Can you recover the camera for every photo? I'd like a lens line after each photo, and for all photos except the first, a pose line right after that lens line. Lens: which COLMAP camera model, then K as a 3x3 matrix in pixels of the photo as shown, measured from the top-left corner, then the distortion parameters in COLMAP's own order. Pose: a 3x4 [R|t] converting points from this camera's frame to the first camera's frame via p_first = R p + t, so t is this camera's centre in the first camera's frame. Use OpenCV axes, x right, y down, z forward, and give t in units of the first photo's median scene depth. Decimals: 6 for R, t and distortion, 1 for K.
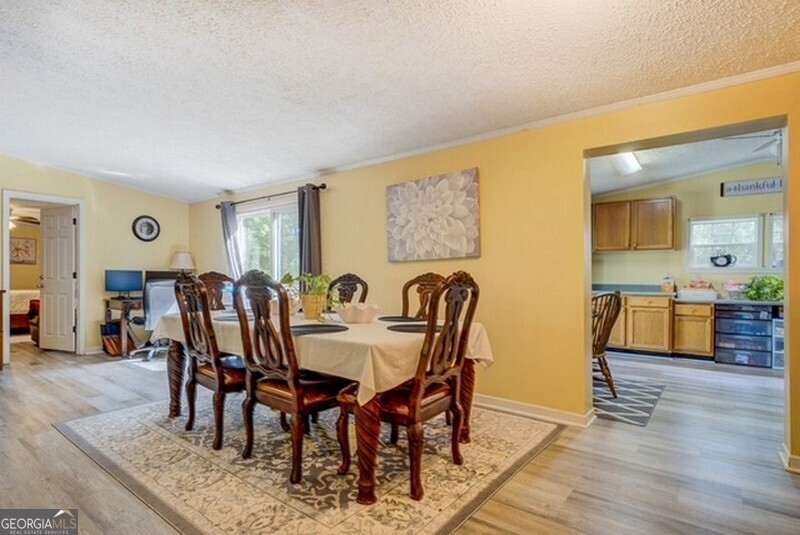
lens RADIAL K [[421.5, 0, 397.7], [0, 421.5, 273.6], [0, 0, 1]] dist [-0.001649, 0.000300]
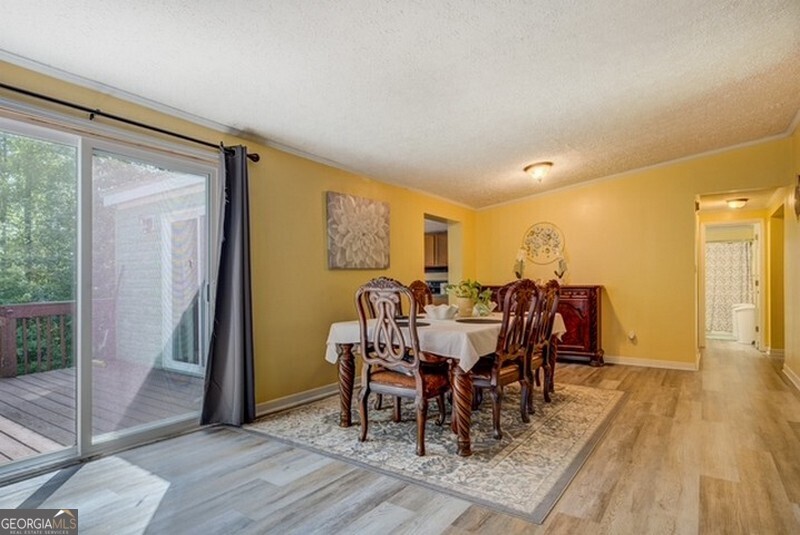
lens RADIAL K [[441.5, 0, 398.5], [0, 441.5, 272.3], [0, 0, 1]] dist [0.002608, 0.000083]
pose [[-0.062781, 0.022821, 0.997766, -1.187921], [-0.005652, 0.999714, -0.023222, 0.005409], [-0.998011, -0.007097, -0.062634, 1.016260]]
